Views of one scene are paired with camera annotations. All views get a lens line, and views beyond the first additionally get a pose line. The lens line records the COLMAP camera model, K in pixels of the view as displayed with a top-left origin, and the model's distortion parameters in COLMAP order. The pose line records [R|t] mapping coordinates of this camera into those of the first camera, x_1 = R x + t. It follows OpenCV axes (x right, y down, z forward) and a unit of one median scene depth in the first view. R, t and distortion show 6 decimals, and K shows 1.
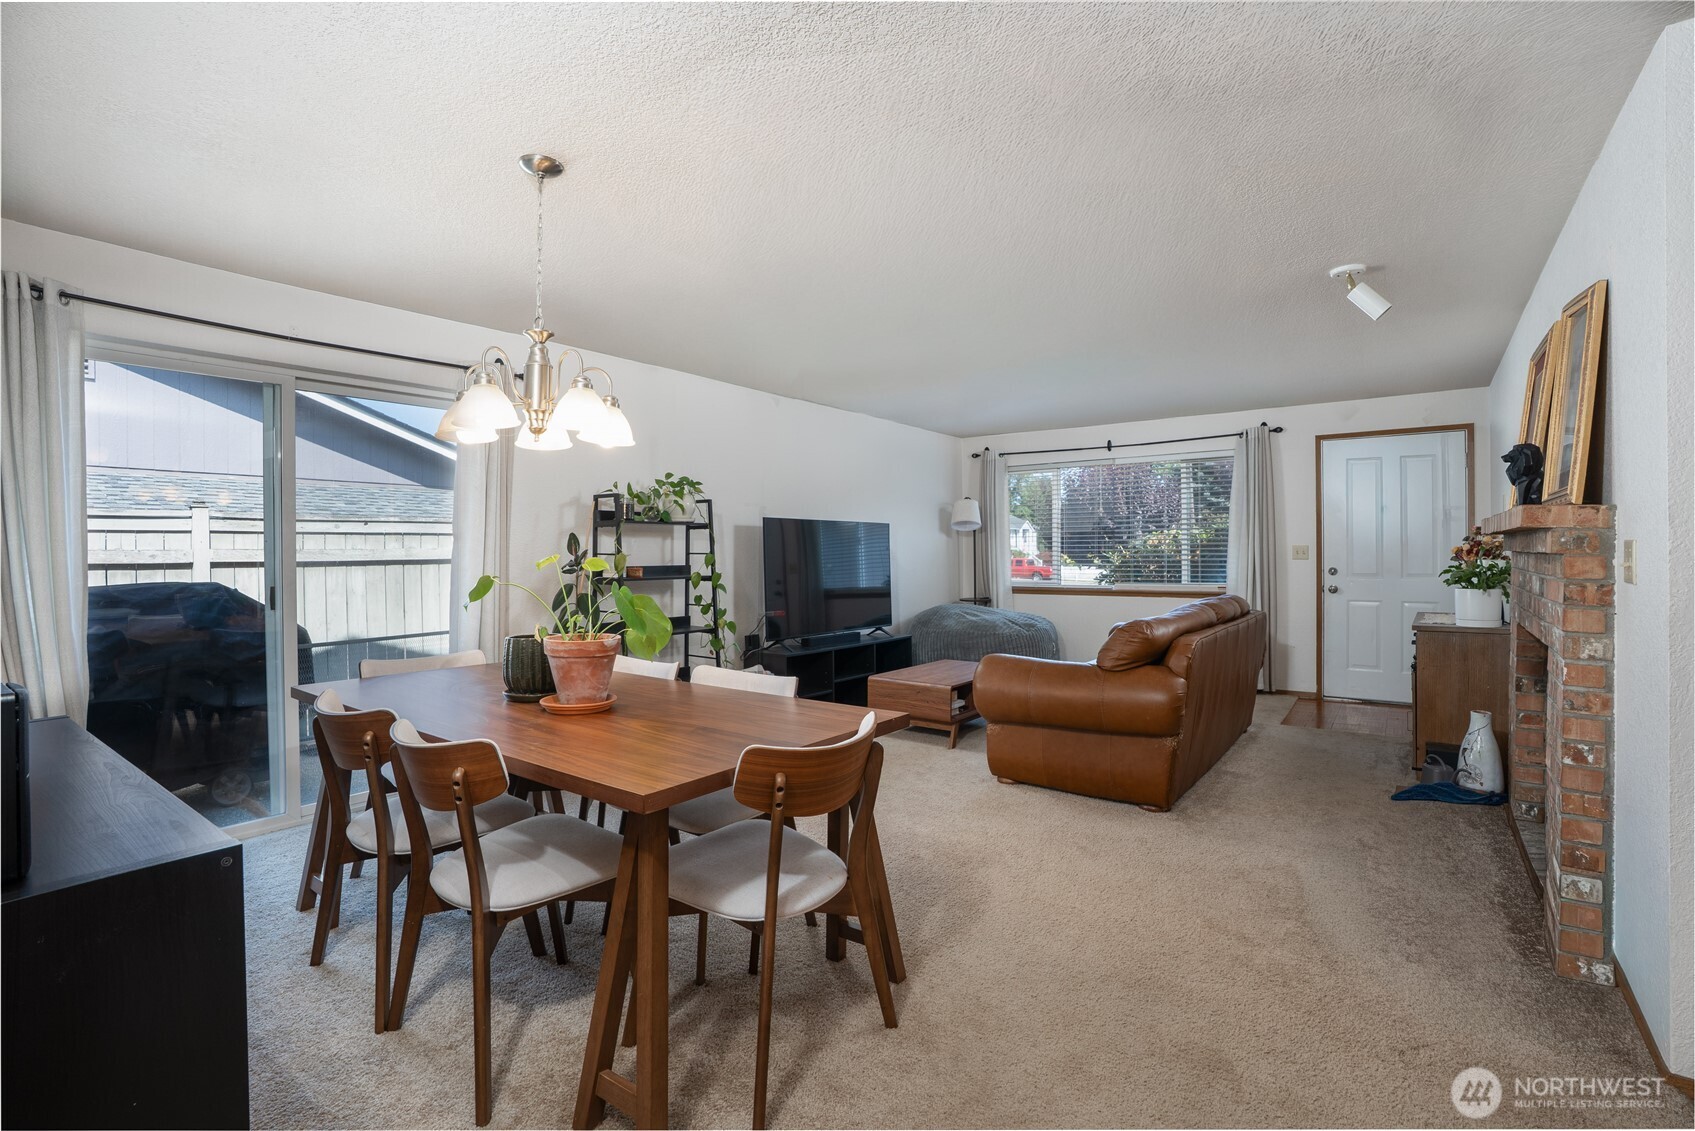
lens RADIAL K [[788.7, 0, 839.7], [0, 788.7, 549.8], [0, 0, 1]] dist [-0.078643, 0.032516]
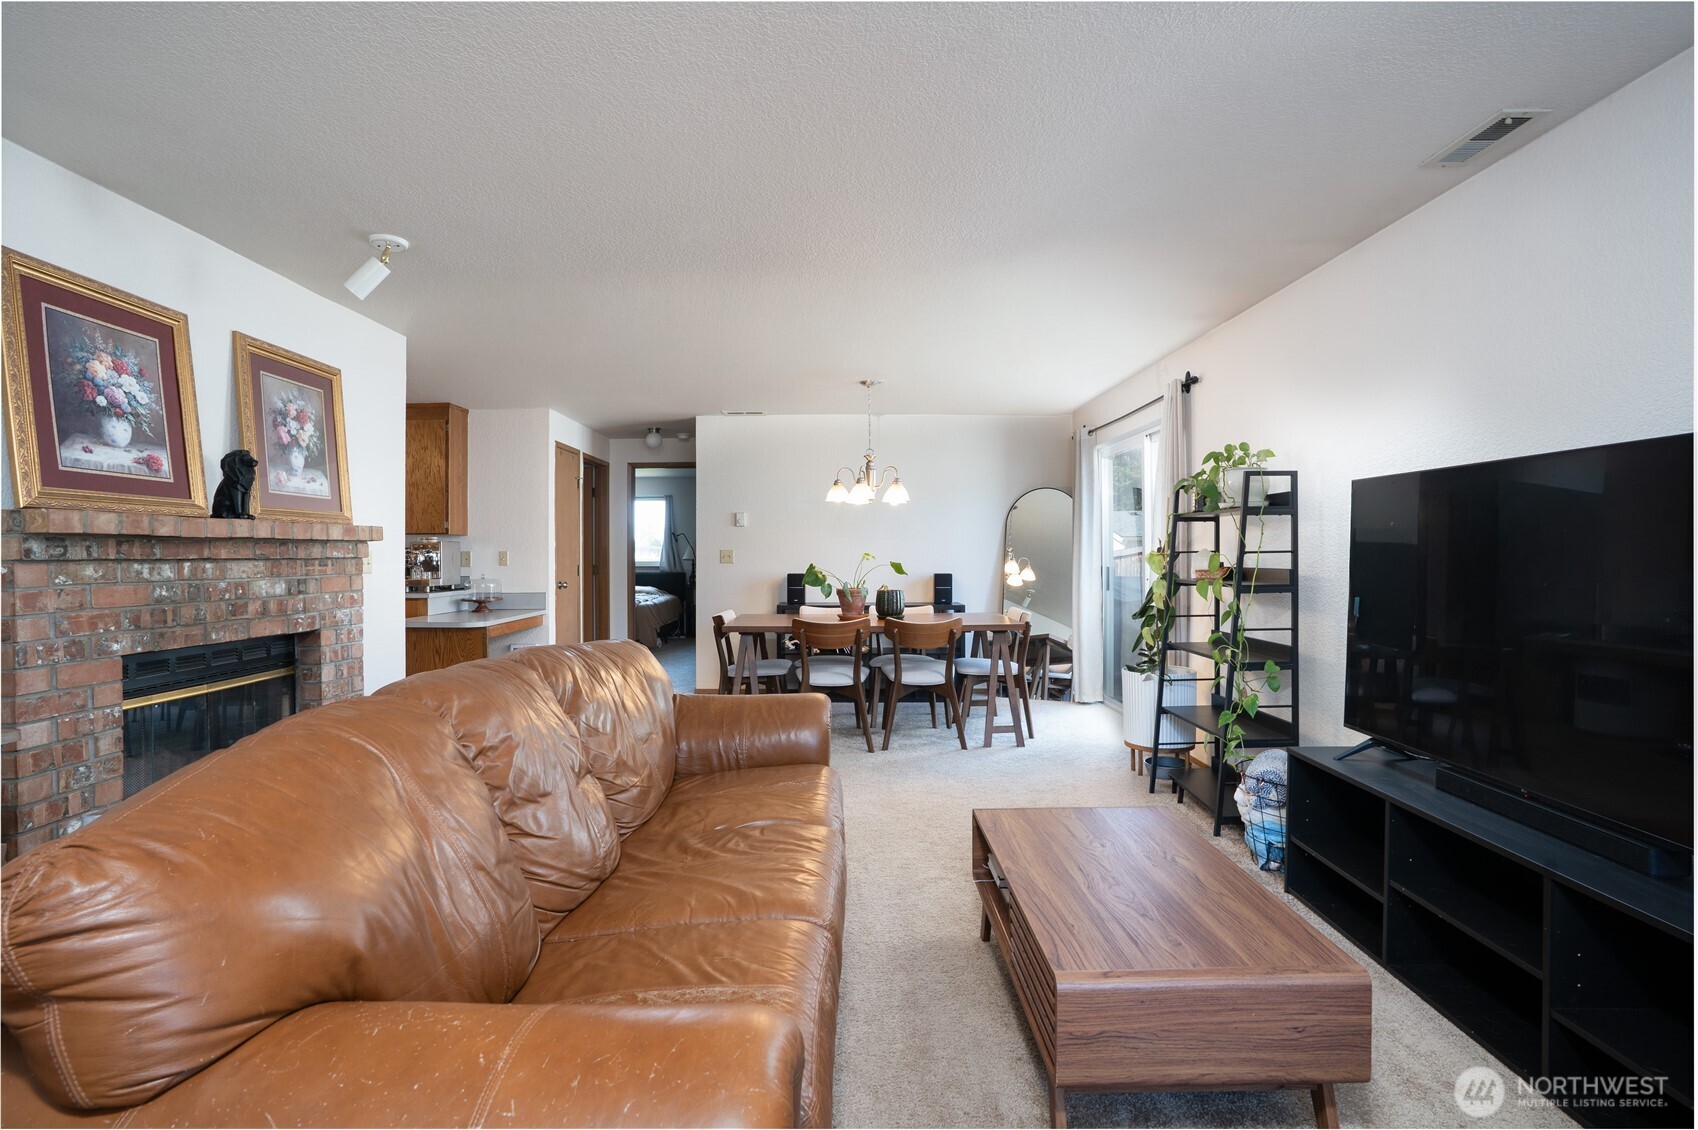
lens RADIAL K [[790.1, 0, 841.2], [0, 790.1, 549.3], [0, 0, 1]] dist [-0.078643, 0.032516]
pose [[-0.802597, 0.007764, -0.596471, 0.561706], [0.010438, 0.999945, -0.001029, 0.000337], [0.596430, -0.007052, -0.802634, 1.447302]]
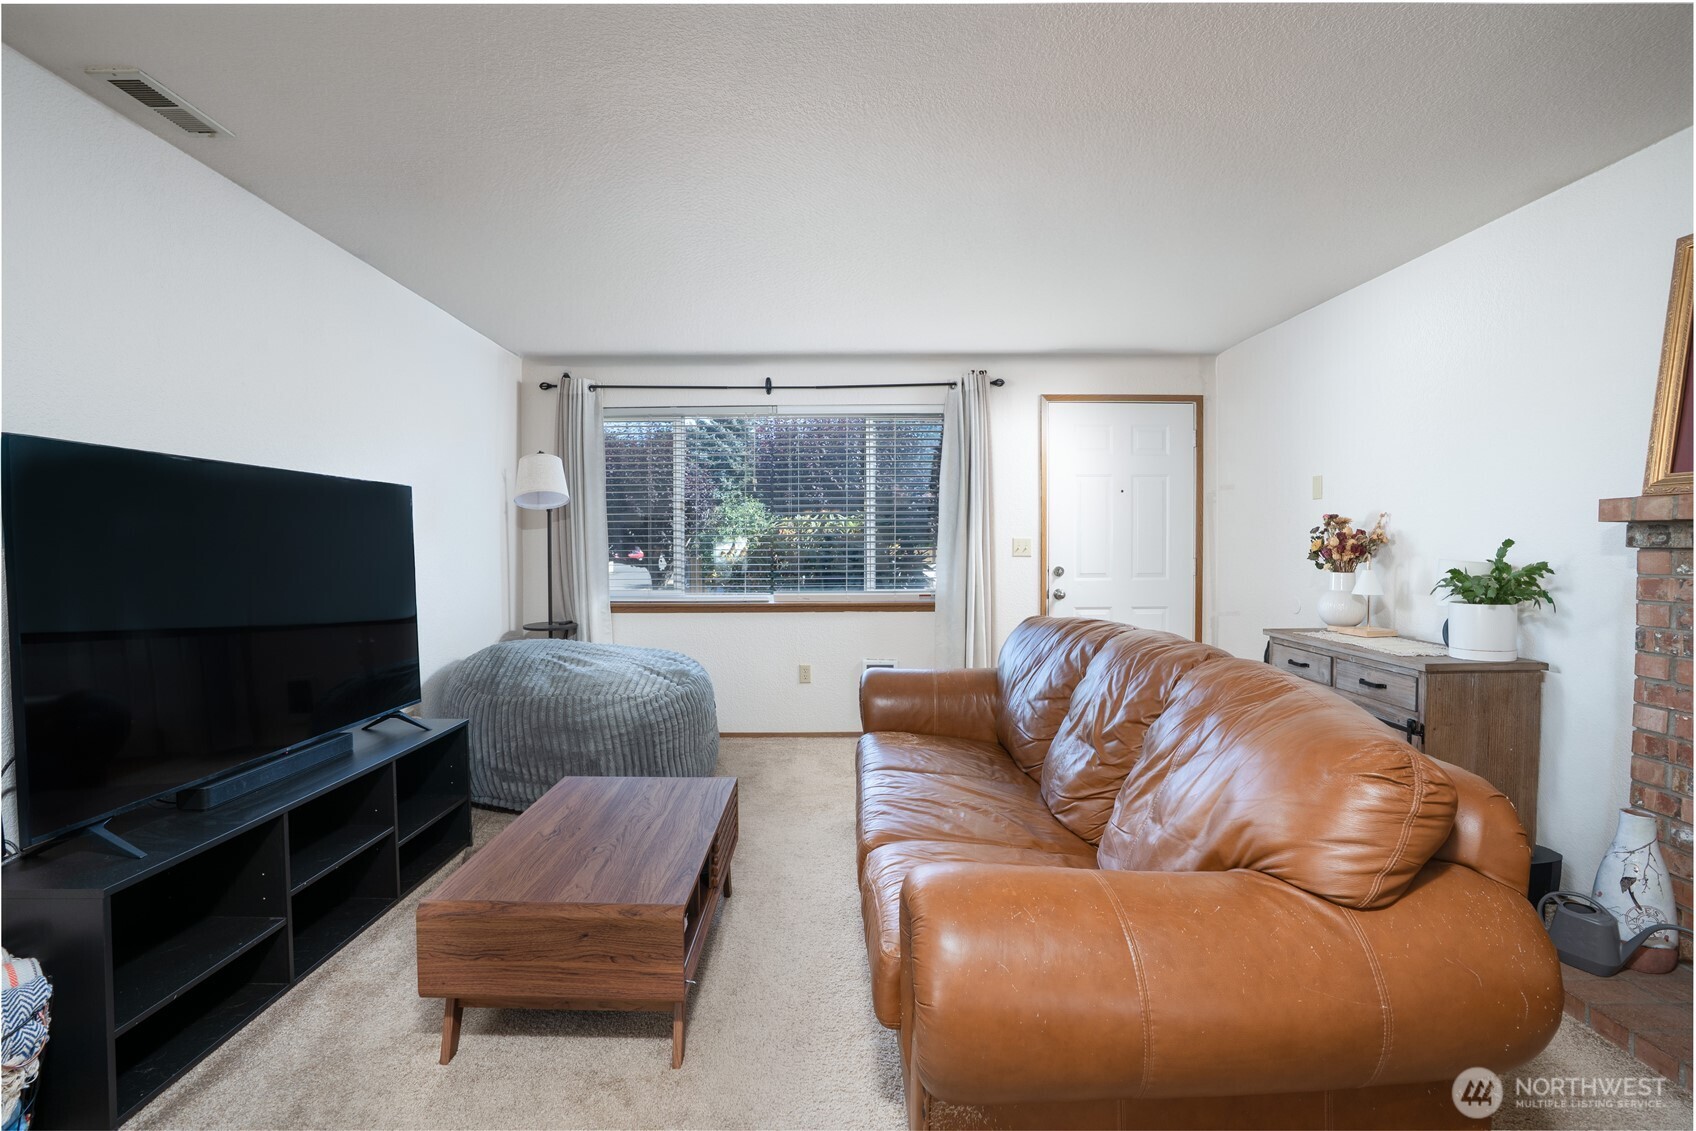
lens RADIAL K [[789.2, 0, 840.2], [0, 789.2, 549.8], [0, 0, 1]] dist [-0.078643, 0.032516]
pose [[0.794655, -0.002980, 0.607054, -0.018647], [-0.002443, 0.999964, 0.008106, 0.000153], [-0.607056, -0.007925, 0.794619, 0.696203]]
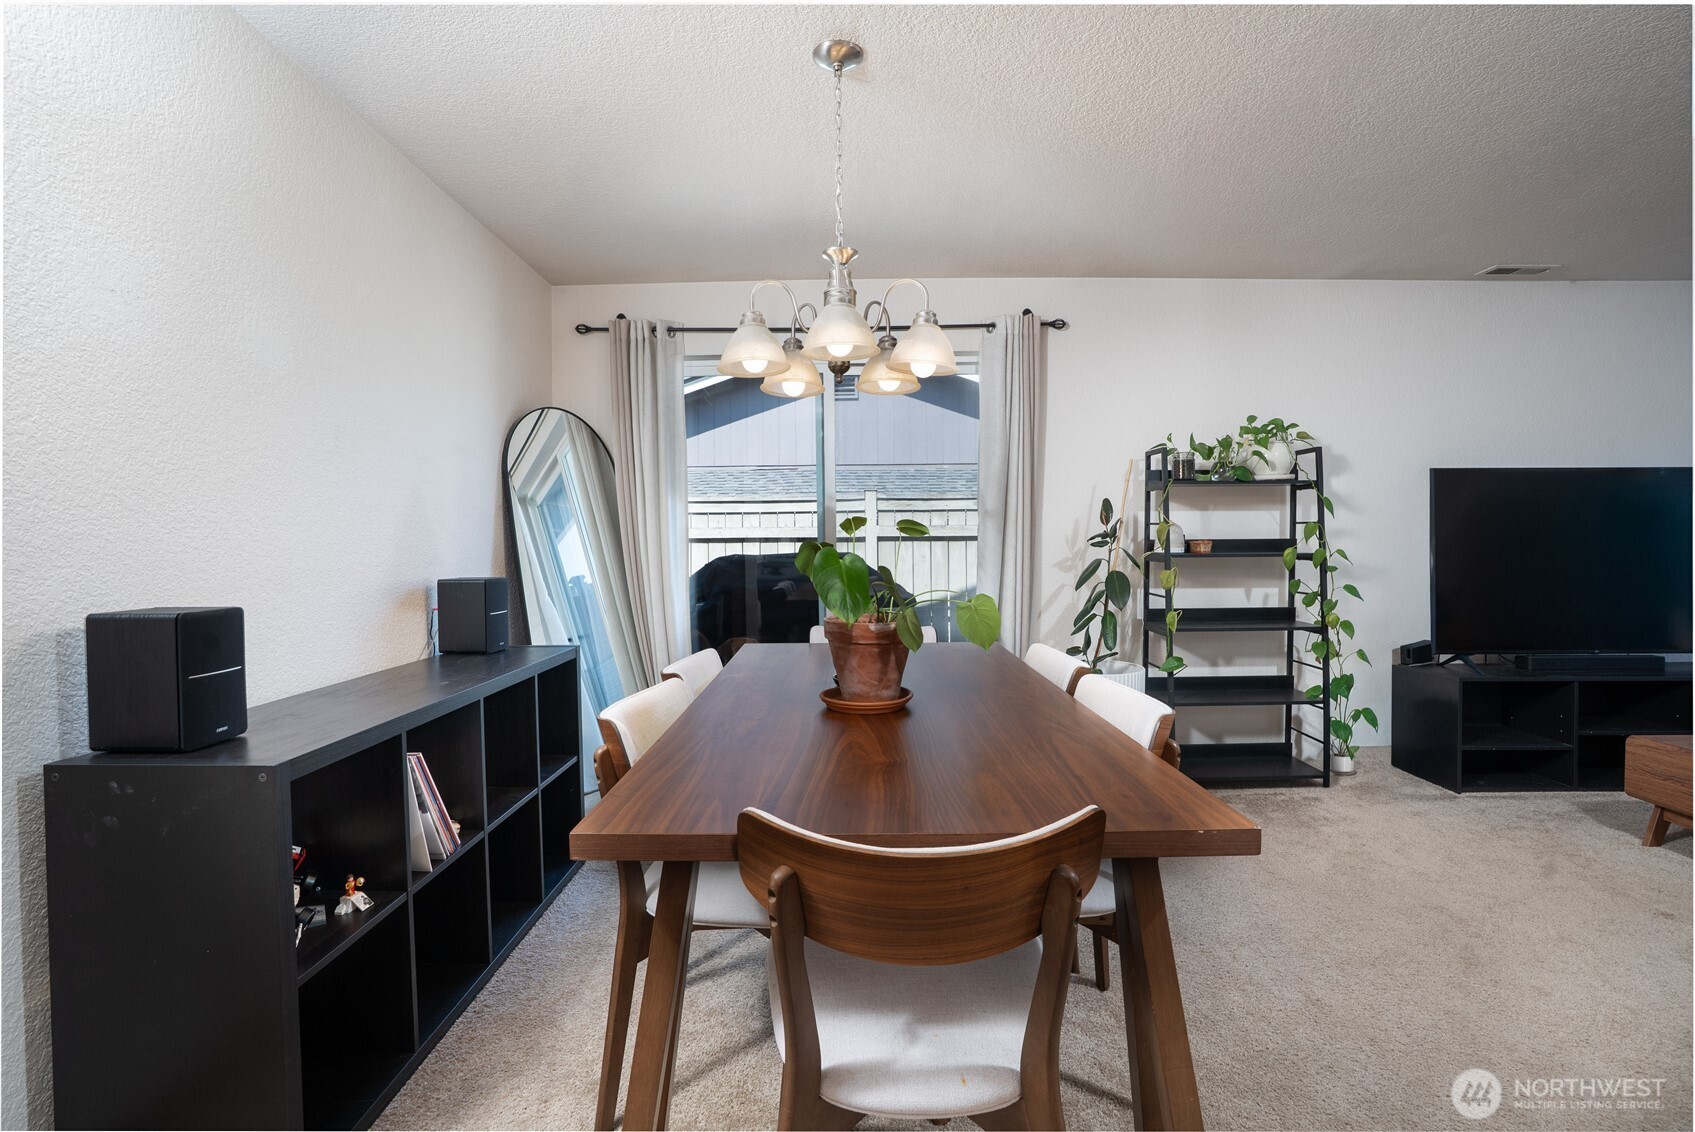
lens RADIAL K [[788.7, 0, 839.7], [0, 788.7, 550.3], [0, 0, 1]] dist [-0.078643, 0.032516]
pose [[0.590349, 0.012918, -0.807045, 0.155263], [0.007654, 0.999737, 0.021602, 0.012648], [0.807112, -0.018930, 0.590095, 0.255344]]
